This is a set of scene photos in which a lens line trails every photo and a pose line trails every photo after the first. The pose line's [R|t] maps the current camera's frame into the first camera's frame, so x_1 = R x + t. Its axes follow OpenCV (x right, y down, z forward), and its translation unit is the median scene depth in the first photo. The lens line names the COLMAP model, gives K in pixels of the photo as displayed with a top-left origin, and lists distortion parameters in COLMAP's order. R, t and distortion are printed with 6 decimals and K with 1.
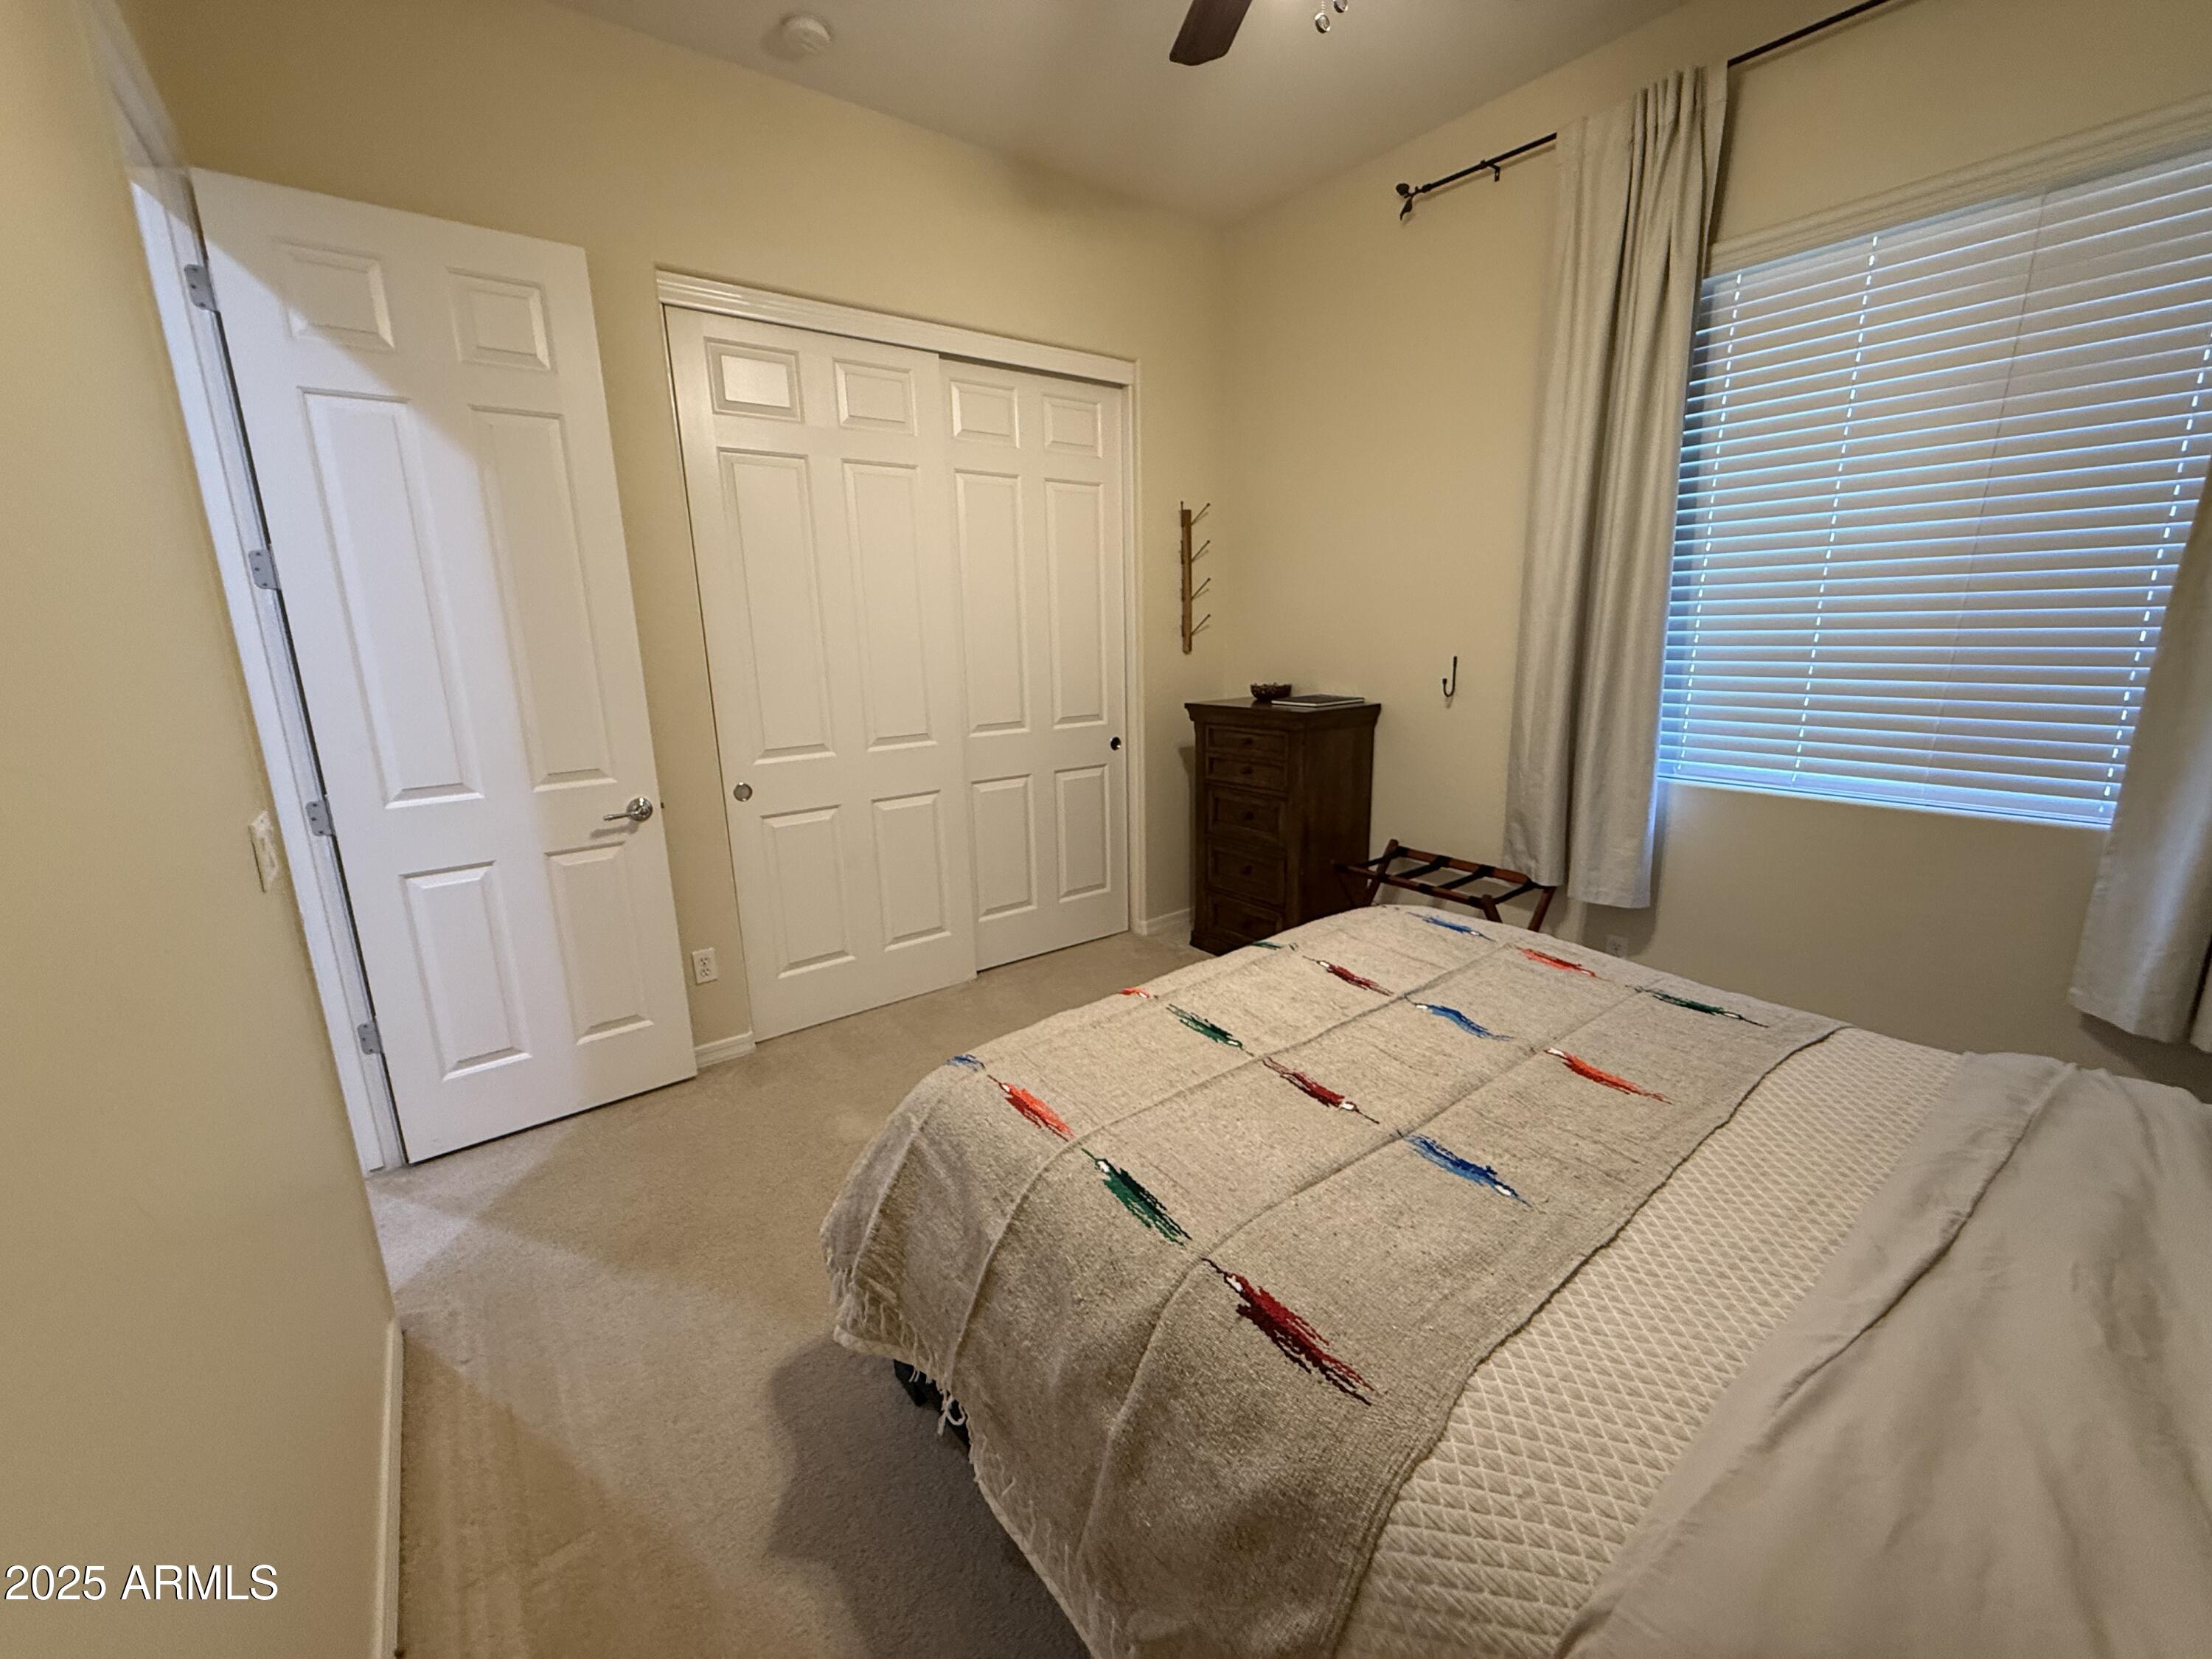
lens RADIAL K [[882.7, 0, 1107.3], [0, 882.7, 827.2], [0, 0, 1]] dist [0.001060, -0.000130]
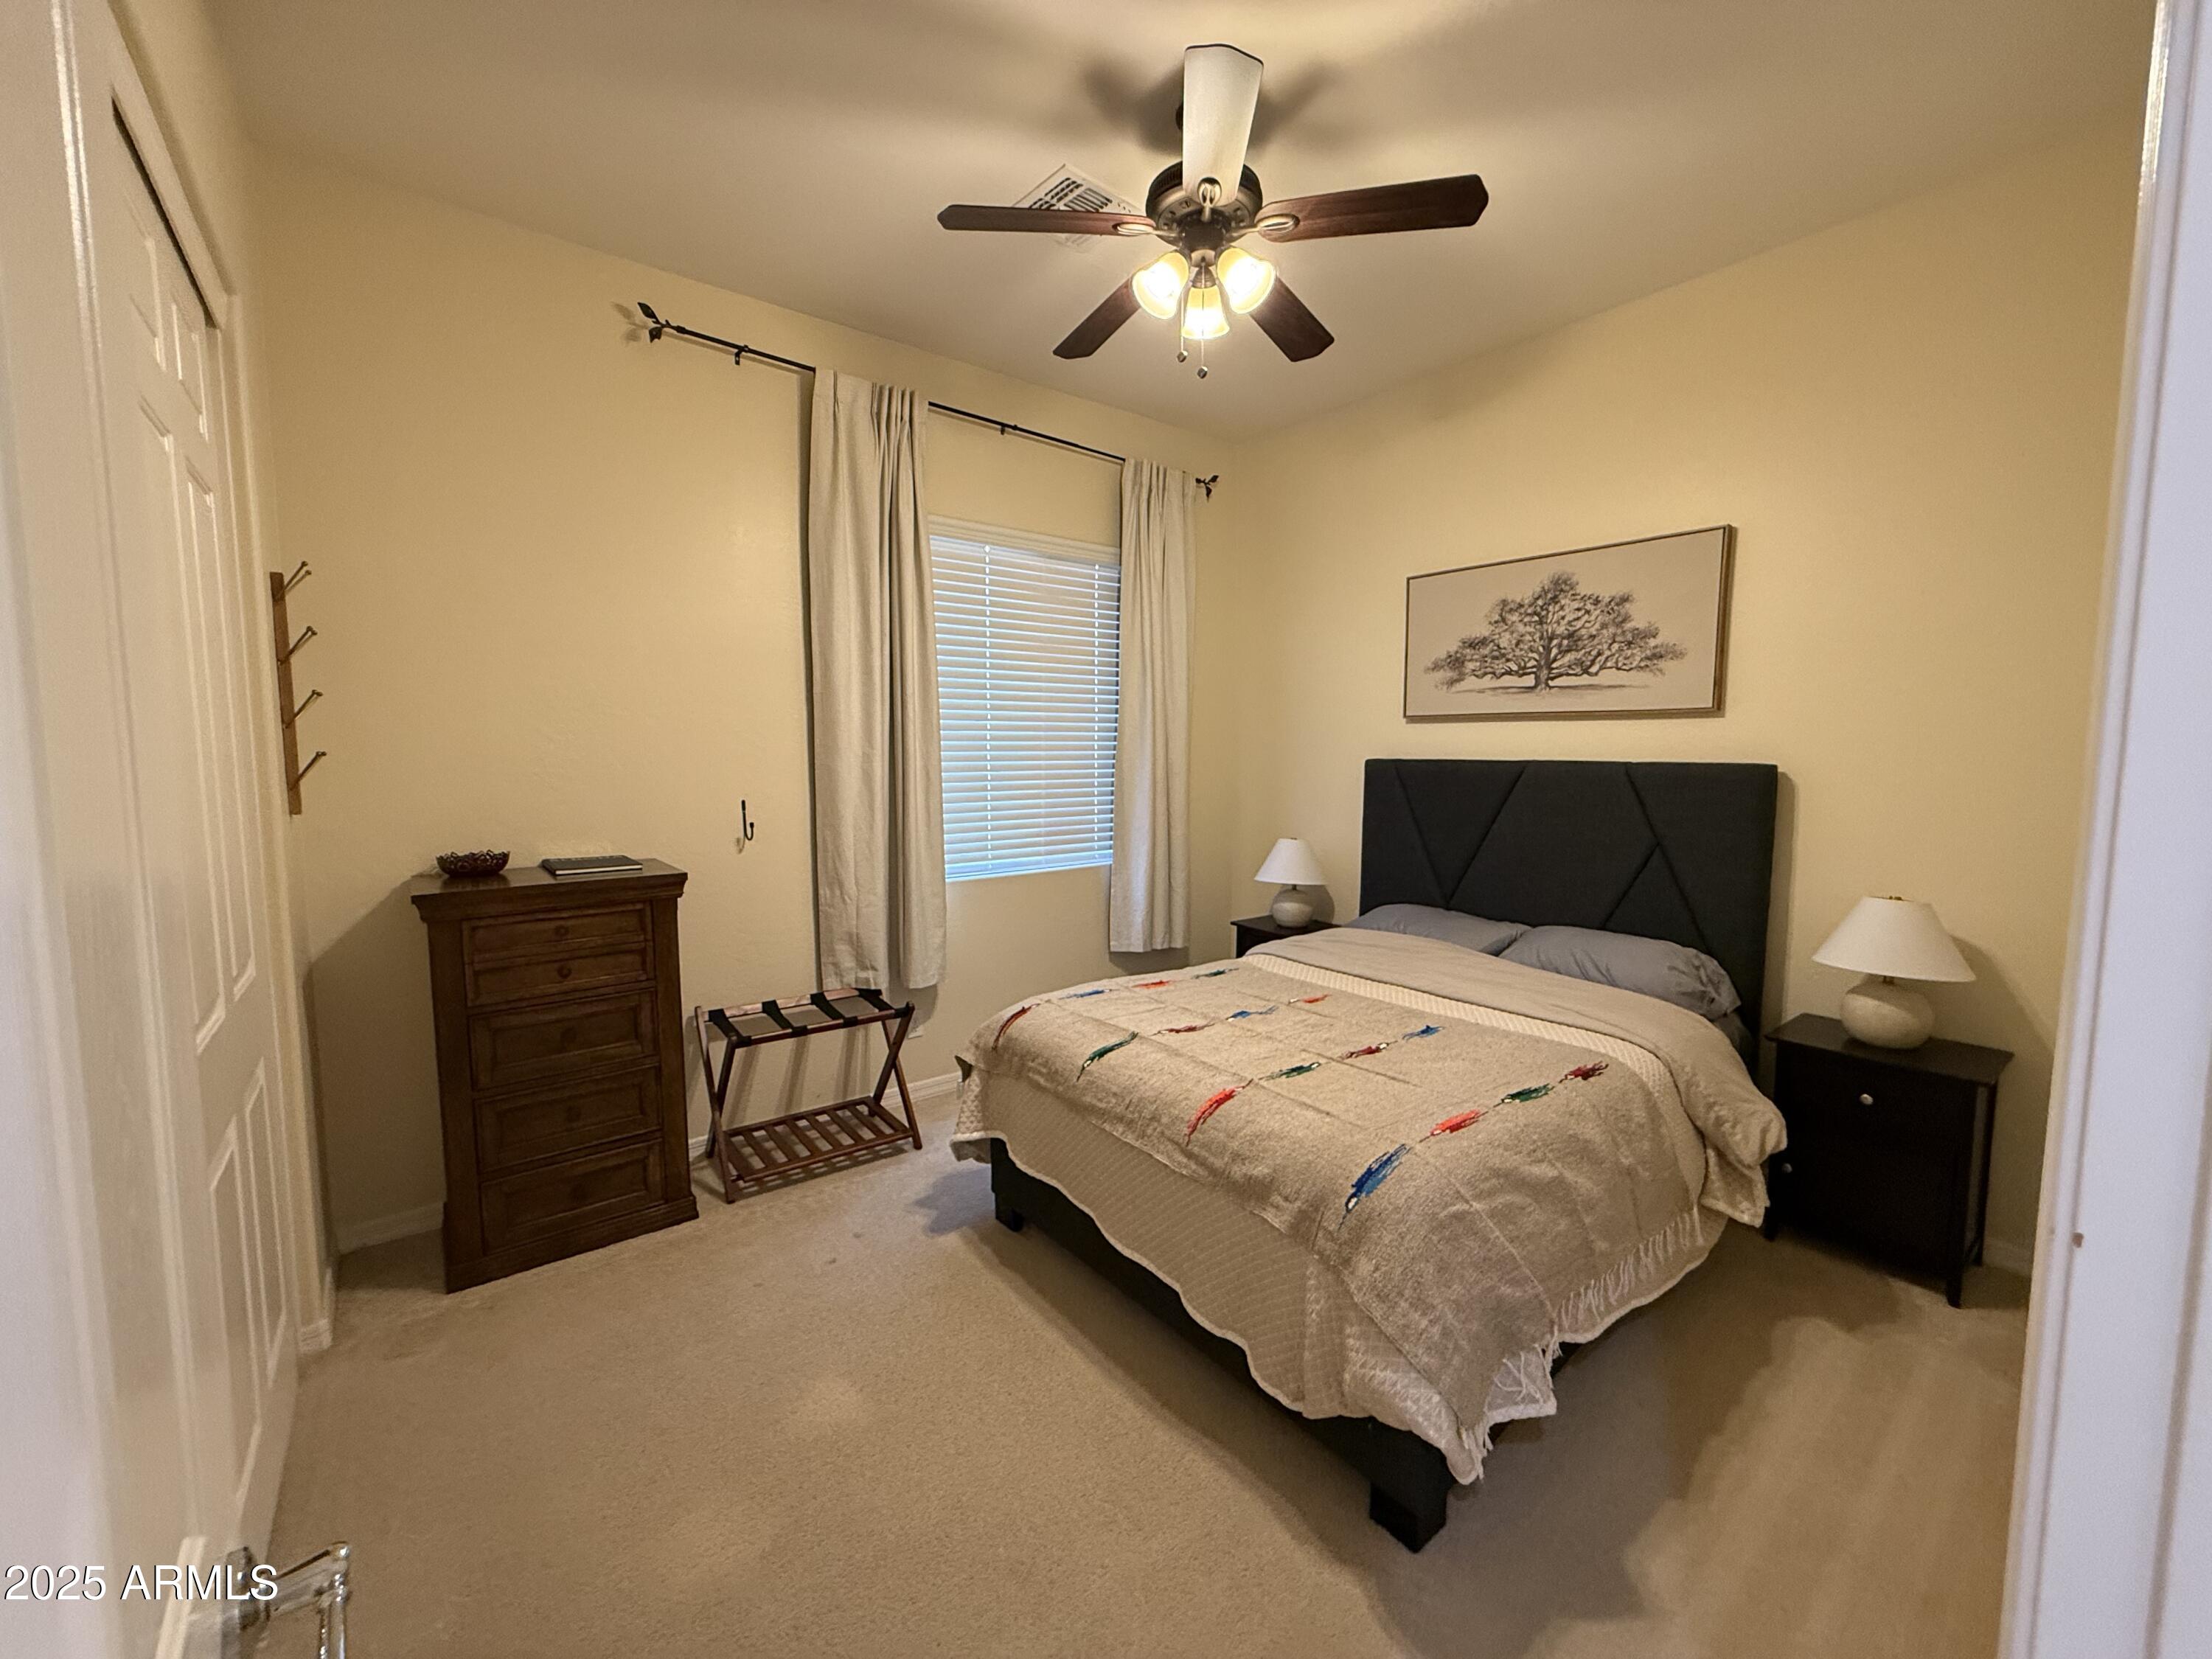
lens RADIAL K [[882.7, 0, 1104.1], [0, 882.7, 824.2], [0, 0, 1]] dist [0.001060, -0.000130]
pose [[-0.015014, -0.060525, 0.998054, -0.953037], [0.225239, 0.972306, 0.062352, -0.221258], [-0.974188, 0.225736, -0.000966, 0.987679]]
